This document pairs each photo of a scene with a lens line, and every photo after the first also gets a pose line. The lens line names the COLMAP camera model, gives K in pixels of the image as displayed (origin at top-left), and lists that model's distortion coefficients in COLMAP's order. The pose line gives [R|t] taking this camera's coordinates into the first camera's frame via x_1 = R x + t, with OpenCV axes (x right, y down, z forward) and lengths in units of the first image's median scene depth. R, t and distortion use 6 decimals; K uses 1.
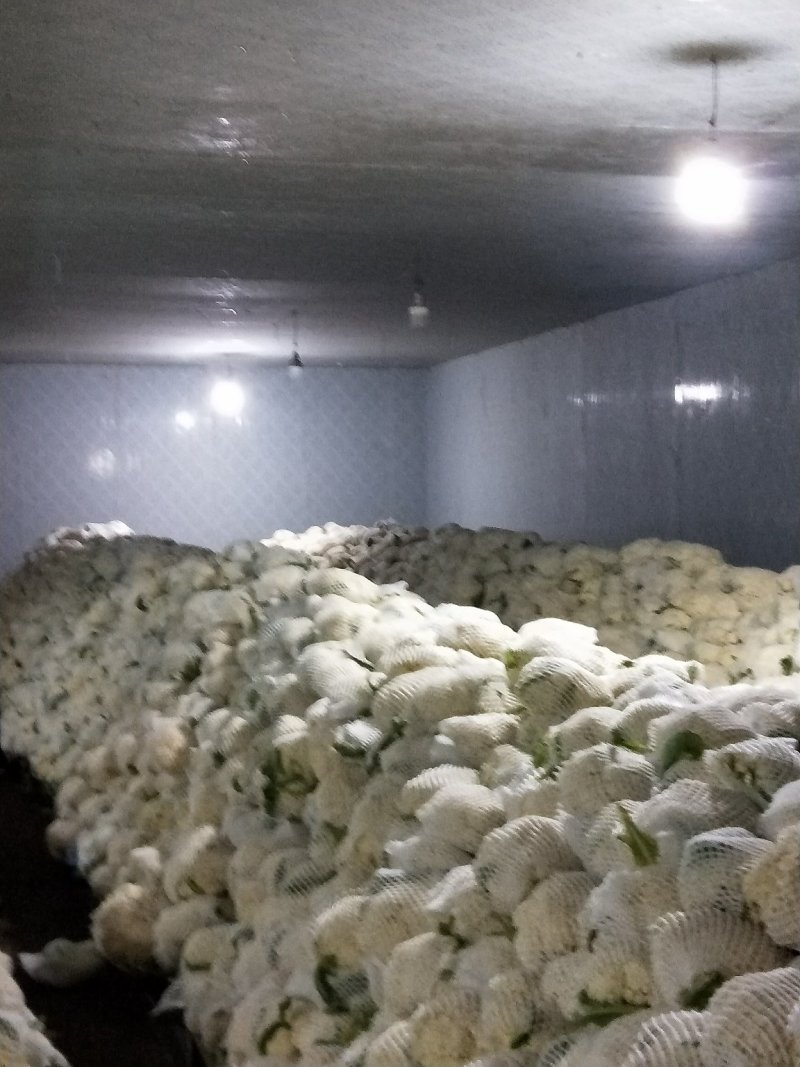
lens RADIAL K [[1906.8, 0, 400.0], [0, 1906.8, 533.5], [0, 0, 1]] dist [0.379686, -2.502819]
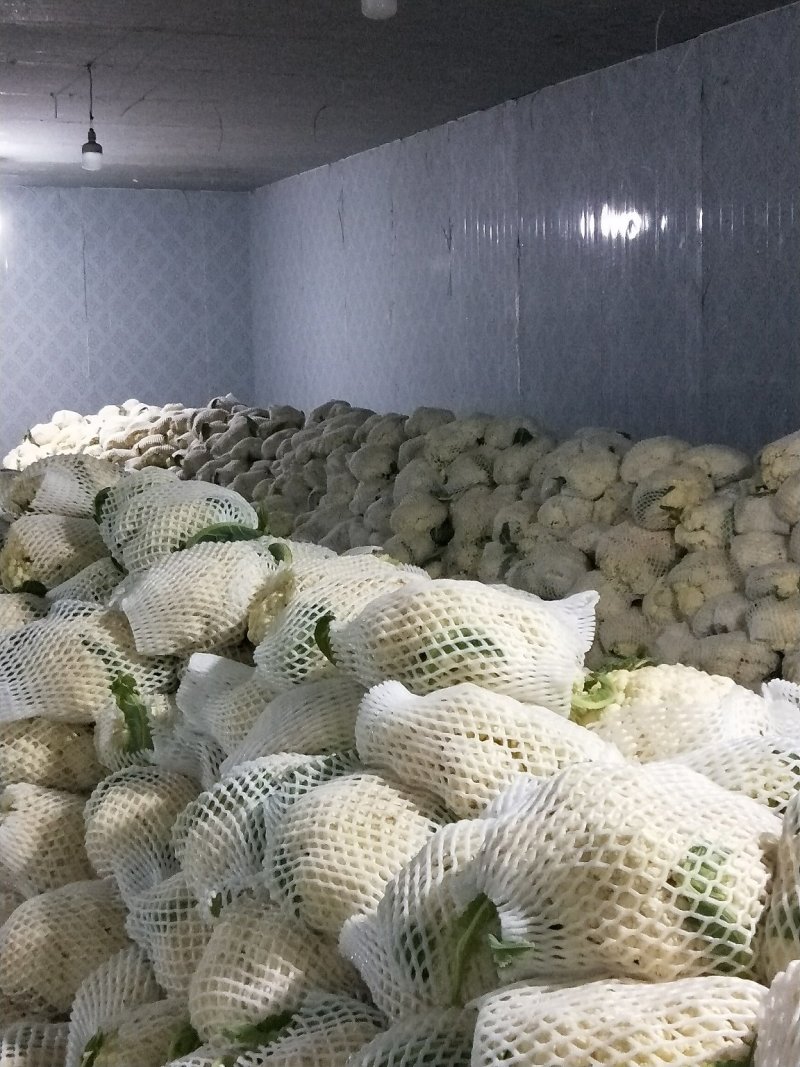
lens RADIAL K [[1906.8, 0, 400.0], [0, 1906.8, 533.5], [0, 0, 1]] dist [0.379686, -2.502819]
pose [[0.991826, -0.020425, 0.125955, -0.044487], [0.011971, 0.997647, 0.067510, -0.004727], [-0.127038, -0.065450, 0.989736, 0.415580]]
